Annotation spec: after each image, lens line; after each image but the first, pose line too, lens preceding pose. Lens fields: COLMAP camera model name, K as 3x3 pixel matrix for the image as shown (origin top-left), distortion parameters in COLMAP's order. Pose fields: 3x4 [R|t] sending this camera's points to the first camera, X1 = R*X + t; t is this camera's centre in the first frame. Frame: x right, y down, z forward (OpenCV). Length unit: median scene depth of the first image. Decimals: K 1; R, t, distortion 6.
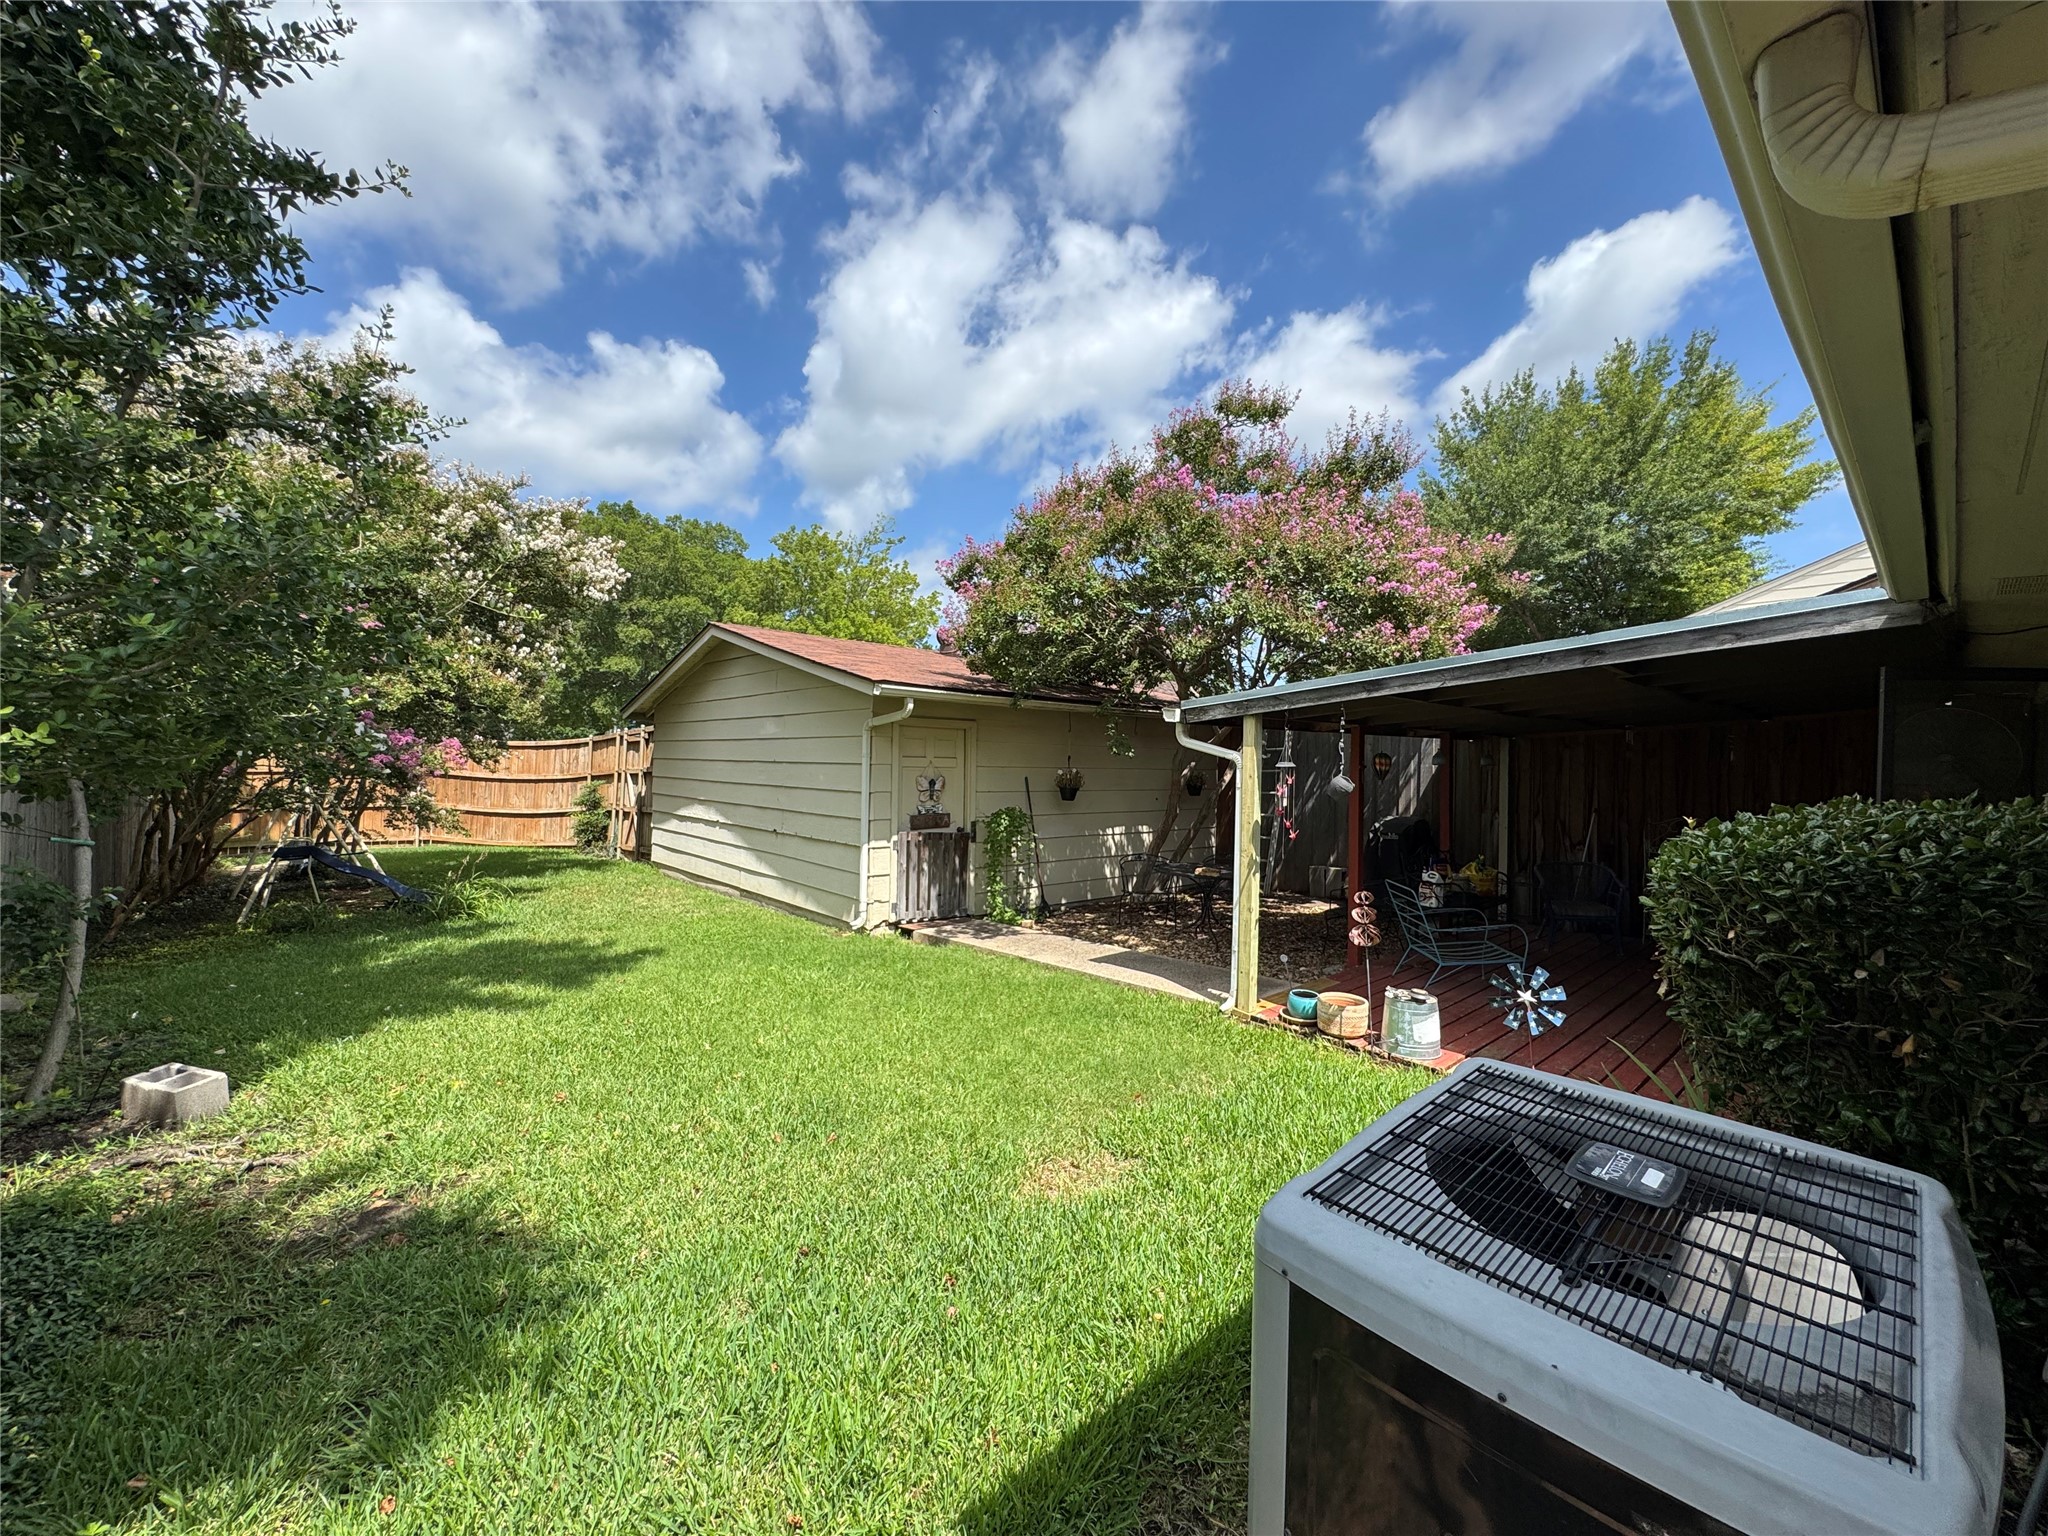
lens RADIAL K [[814.8, 0, 1021.3], [0, 814.8, 770.3], [0, 0, 1]] dist [-0.002263, 0.000601]
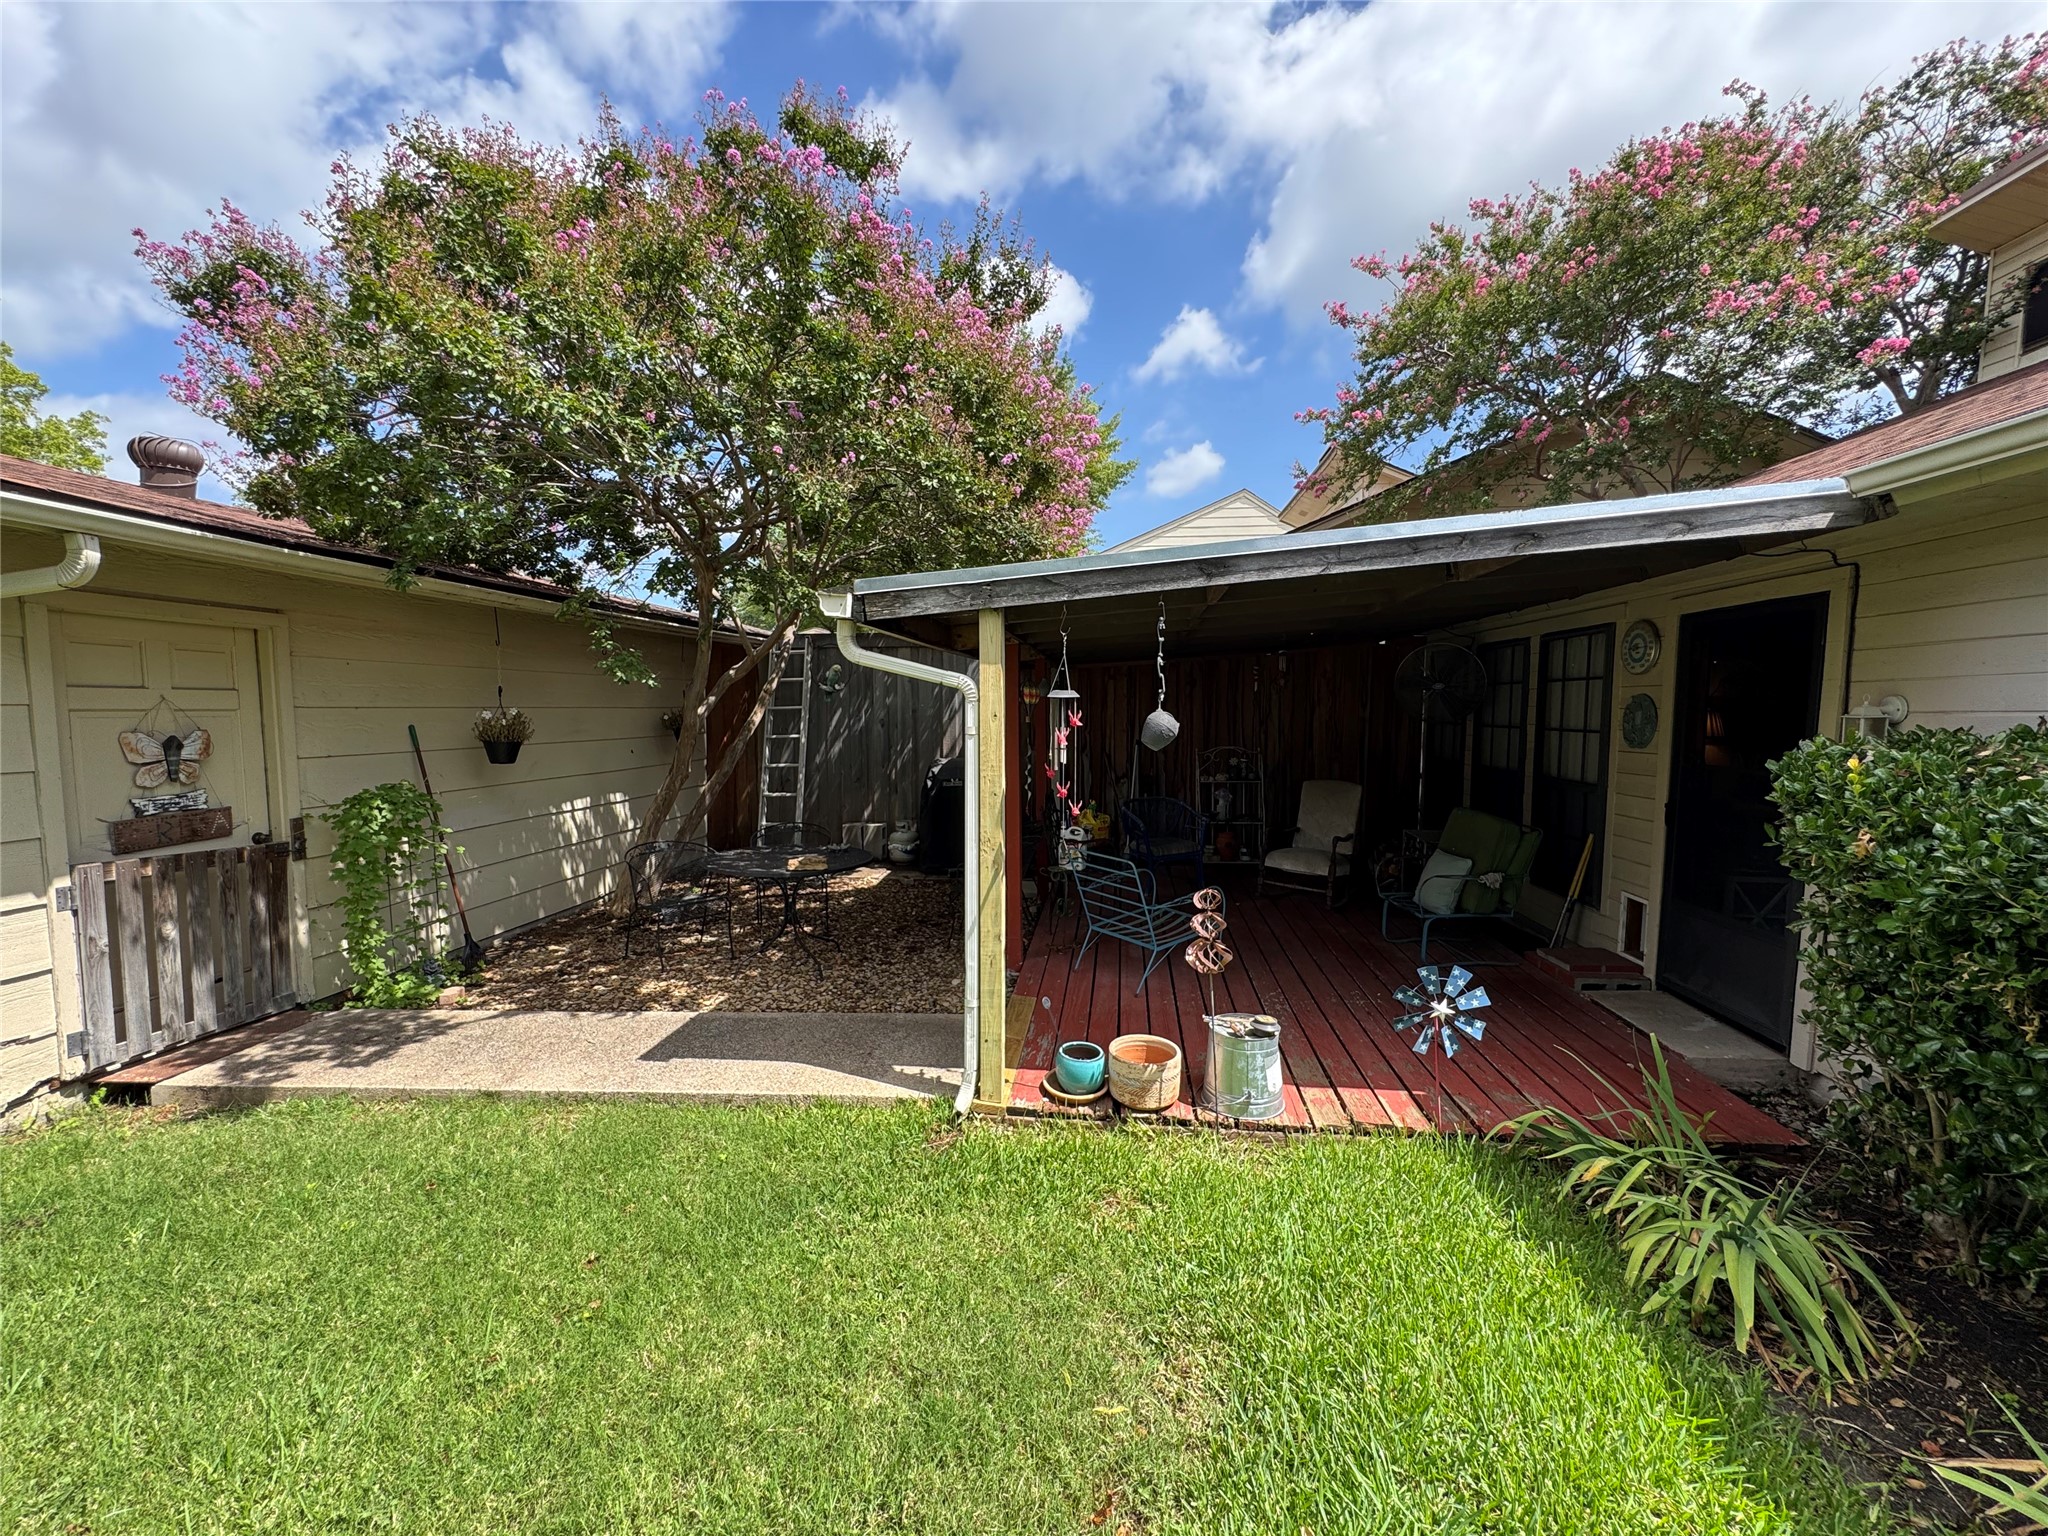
lens RADIAL K [[814.8, 0, 1021.3], [0, 814.8, 770.3], [0, 0, 1]] dist [-0.002263, 0.000601]
pose [[0.738888, -0.065431, 0.670644, -0.068118], [0.014812, 0.996611, 0.080915, 0.000022], [-0.673666, -0.049853, 0.737353, 0.366834]]
